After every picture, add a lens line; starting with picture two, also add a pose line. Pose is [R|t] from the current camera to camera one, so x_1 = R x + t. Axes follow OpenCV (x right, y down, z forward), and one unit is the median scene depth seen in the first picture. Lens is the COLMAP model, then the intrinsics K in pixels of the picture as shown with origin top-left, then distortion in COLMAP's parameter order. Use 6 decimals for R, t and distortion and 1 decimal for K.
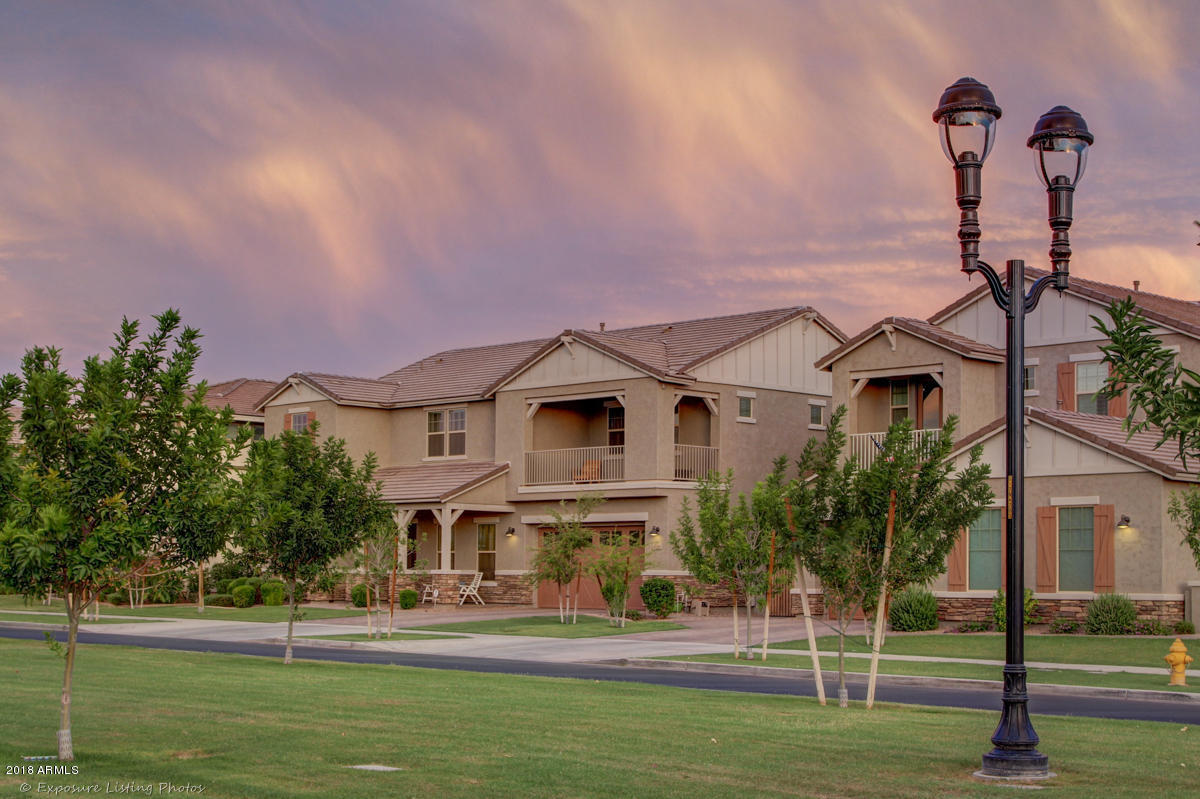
lens RADIAL K [[1962.0, 0, 600.0], [0, 1962.0, 399.5], [0, 0, 1]] dist [-0.025084, -0.140048]
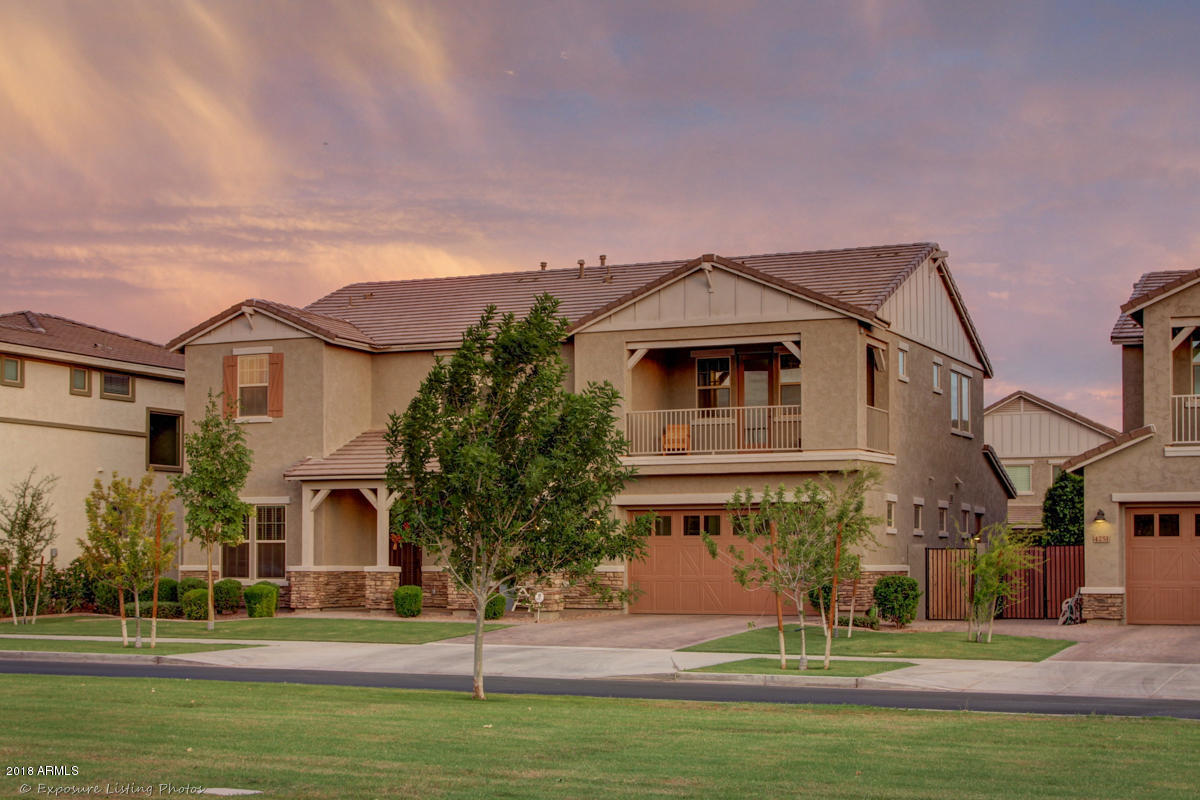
lens RADIAL K [[1962.0, 0, 600.0], [0, 1962.0, 400.0], [0, 0, 1]] dist [-0.025084, -0.140048]
pose [[0.929605, 0.025667, 0.367663, -0.308006], [-0.027557, 0.999620, -0.000109, 0.020972], [-0.367527, -0.010031, 0.929959, 0.270319]]
